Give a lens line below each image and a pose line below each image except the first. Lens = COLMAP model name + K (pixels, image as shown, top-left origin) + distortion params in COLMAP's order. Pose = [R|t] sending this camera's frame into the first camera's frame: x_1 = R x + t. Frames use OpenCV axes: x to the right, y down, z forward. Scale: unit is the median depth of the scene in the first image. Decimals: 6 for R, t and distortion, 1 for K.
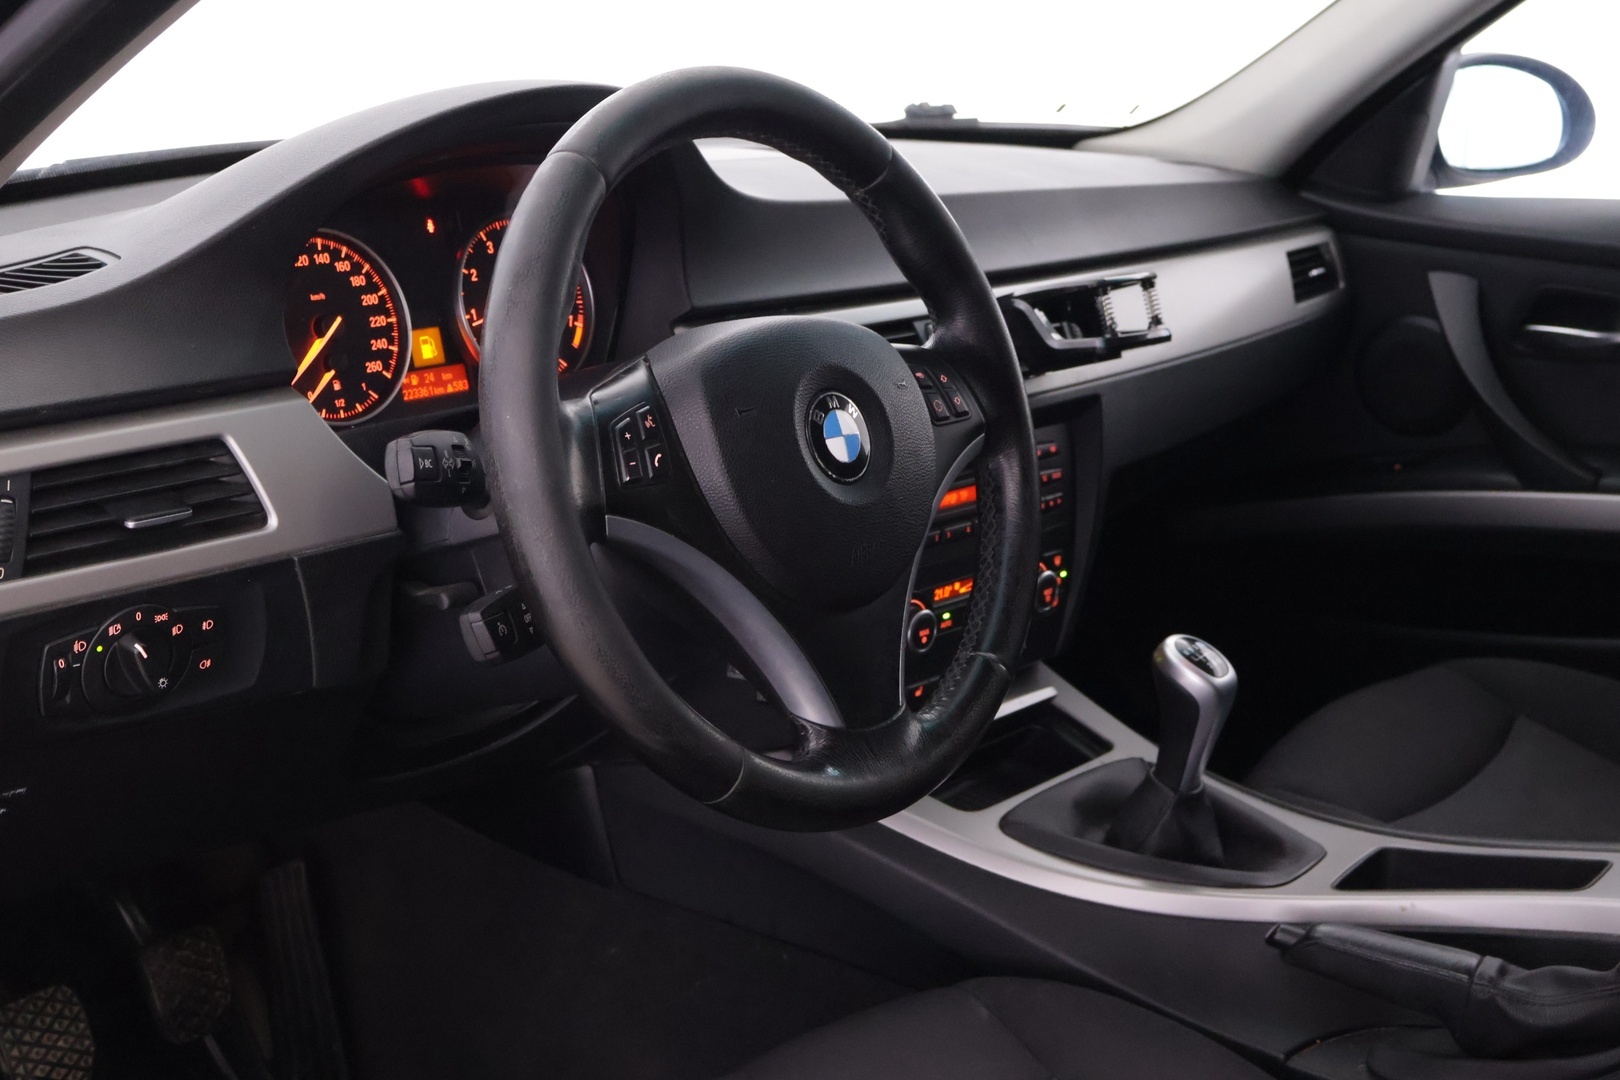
lens RADIAL K [[2107.5, 0, 810.9], [0, 2107.5, 542.3], [0, 0, 1]] dist [0.012570, 0.000000]
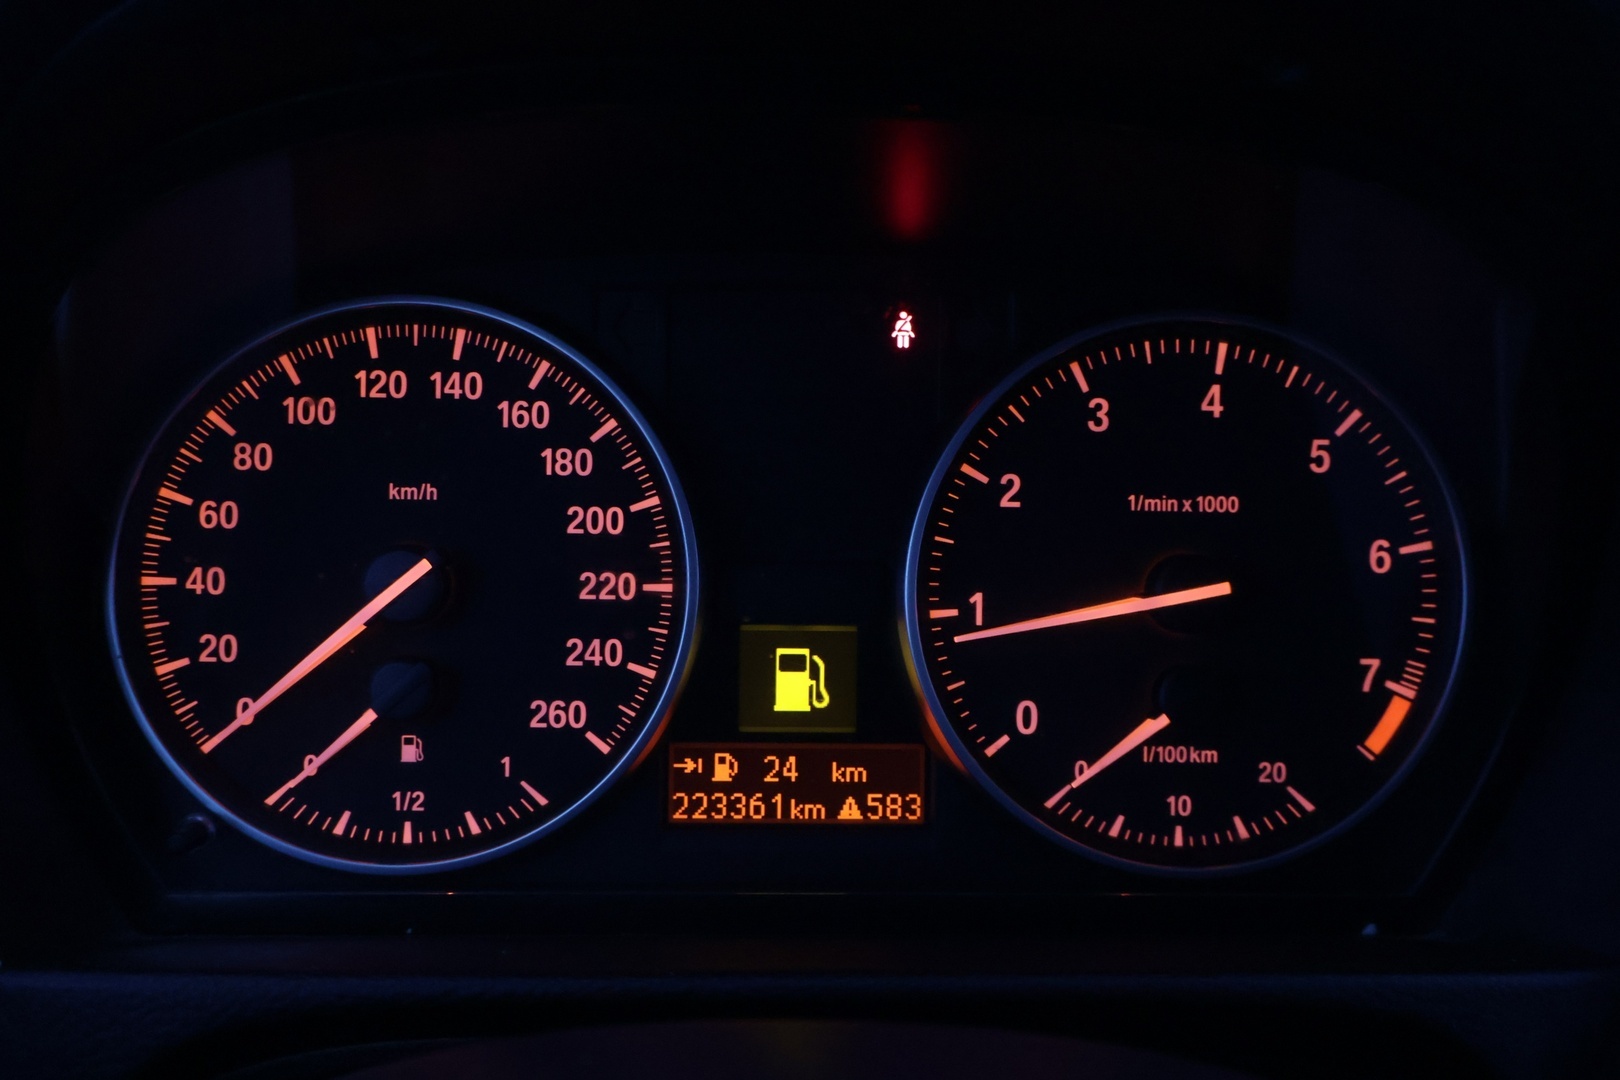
lens RADIAL K [[1639.9, 0, 809.8], [0, 1639.9, 543.7], [0, 0, 1]] dist [0.004535, 0.000000]
pose [[0.650405, 0.183885, -0.736993, 0.010381], [-0.200519, 0.977402, 0.066908, -0.136112], [0.732642, 0.104264, 0.672580, 0.846767]]
